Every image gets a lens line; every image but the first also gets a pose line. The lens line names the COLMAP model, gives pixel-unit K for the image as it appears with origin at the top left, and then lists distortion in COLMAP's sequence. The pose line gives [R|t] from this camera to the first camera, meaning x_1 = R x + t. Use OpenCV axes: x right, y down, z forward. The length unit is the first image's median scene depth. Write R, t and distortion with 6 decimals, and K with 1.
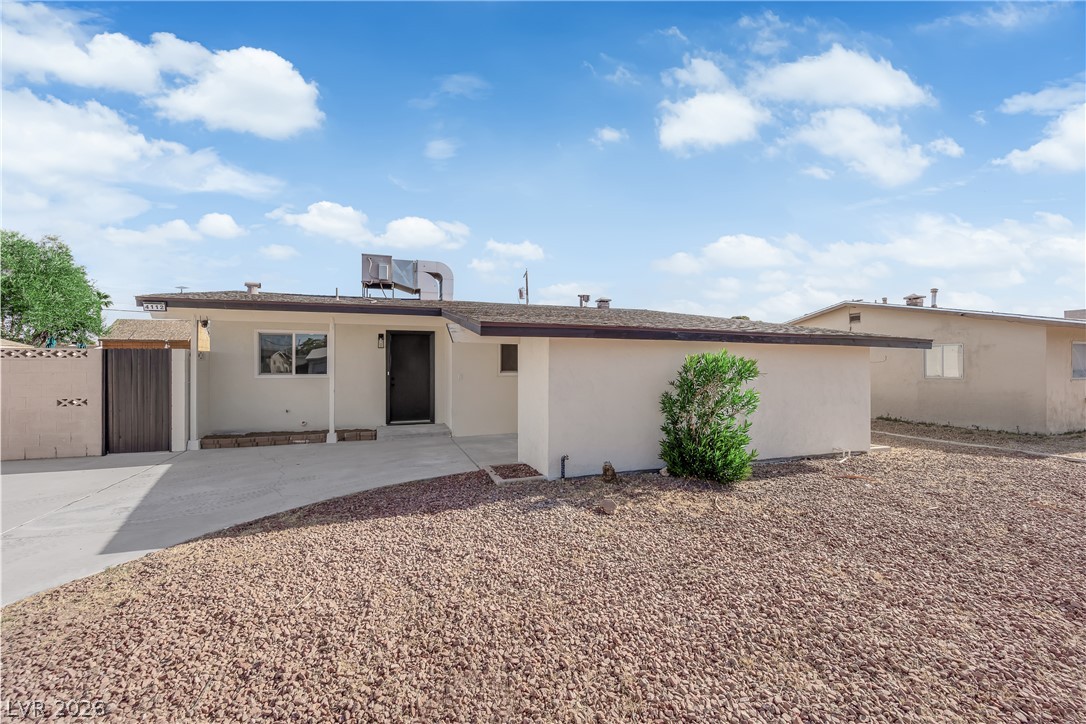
lens RADIAL K [[436.9, 0, 538.7], [0, 436.9, 363.5], [0, 0, 1]] dist [-0.008902, -0.004119]
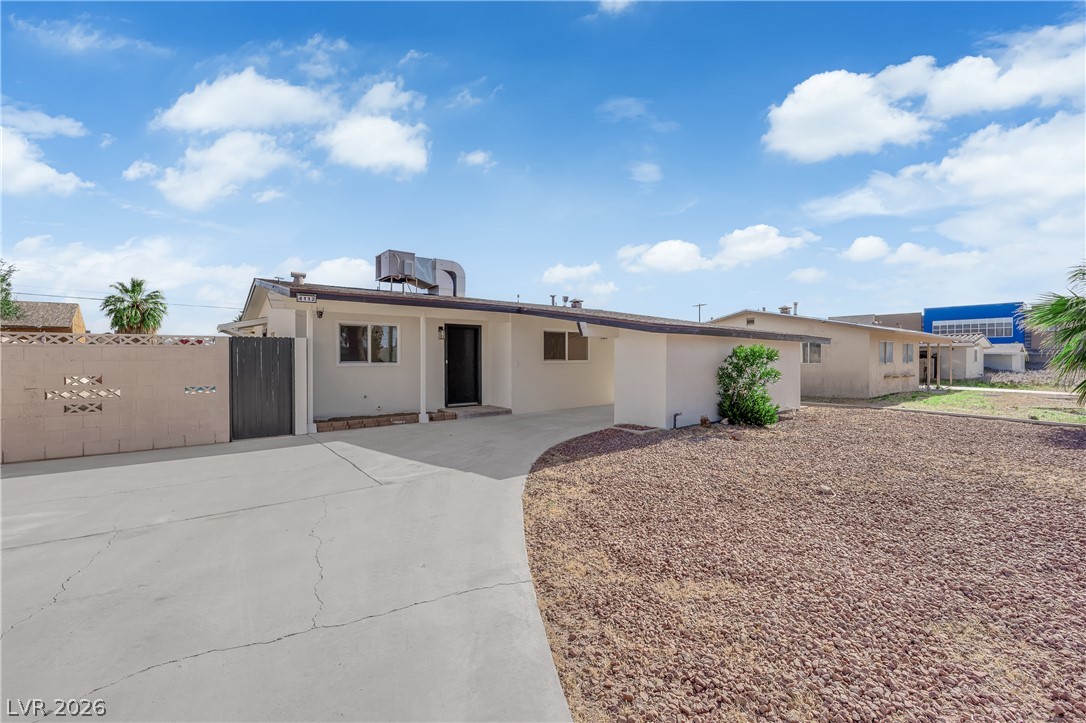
lens RADIAL K [[436.9, 0, 538.7], [0, 436.9, 363.0], [0, 0, 1]] dist [-0.008902, -0.004119]
pose [[0.948314, -0.005863, 0.317280, -0.508841], [0.001344, 0.999895, 0.014461, 0.011015], [-0.317331, -0.013287, 0.948222, -0.156656]]
